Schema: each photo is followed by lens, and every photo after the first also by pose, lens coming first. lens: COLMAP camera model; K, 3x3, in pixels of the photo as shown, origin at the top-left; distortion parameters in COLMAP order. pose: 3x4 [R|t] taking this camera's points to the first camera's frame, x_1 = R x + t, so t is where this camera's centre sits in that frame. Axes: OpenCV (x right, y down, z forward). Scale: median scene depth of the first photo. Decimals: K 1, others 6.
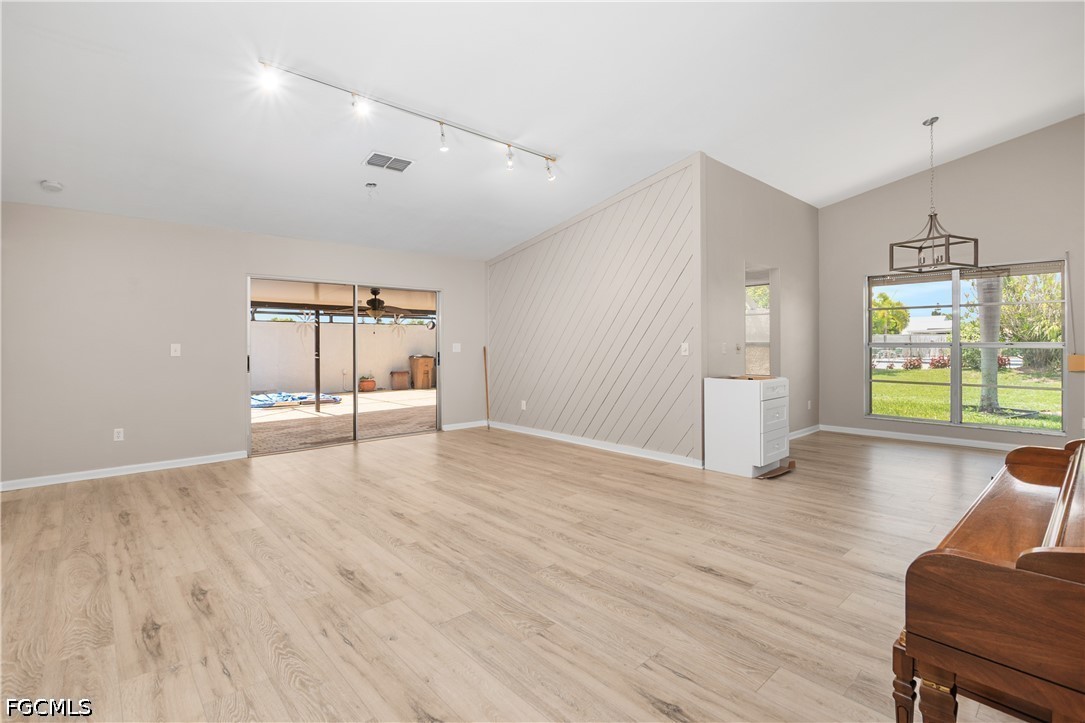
lens RADIAL K [[497.1, 0, 534.7], [0, 497.1, 362.7], [0, 0, 1]] dist [-0.002529, -0.001085]
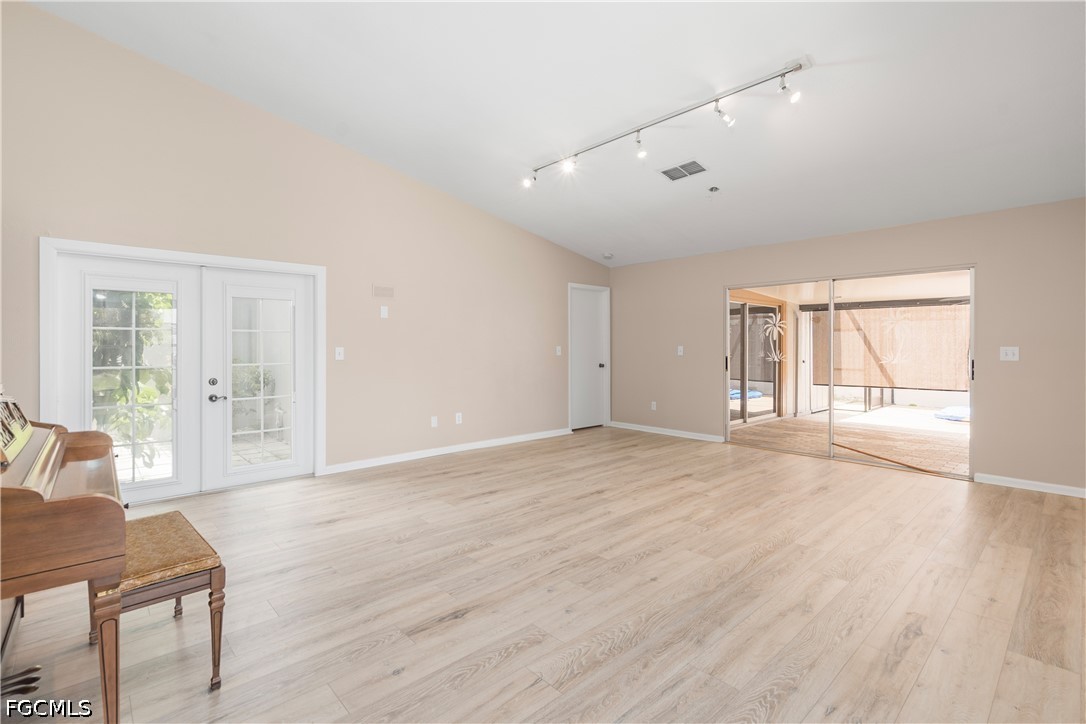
lens RADIAL K [[497.5, 0, 536.5], [0, 497.5, 353.0], [0, 0, 1]] dist [-0.002529, -0.001085]
pose [[0.011065, 0.012538, -0.999860, 0.959595], [-0.041090, 0.999082, 0.012074, -0.029882], [0.999094, 0.040951, 0.011570, 0.901497]]
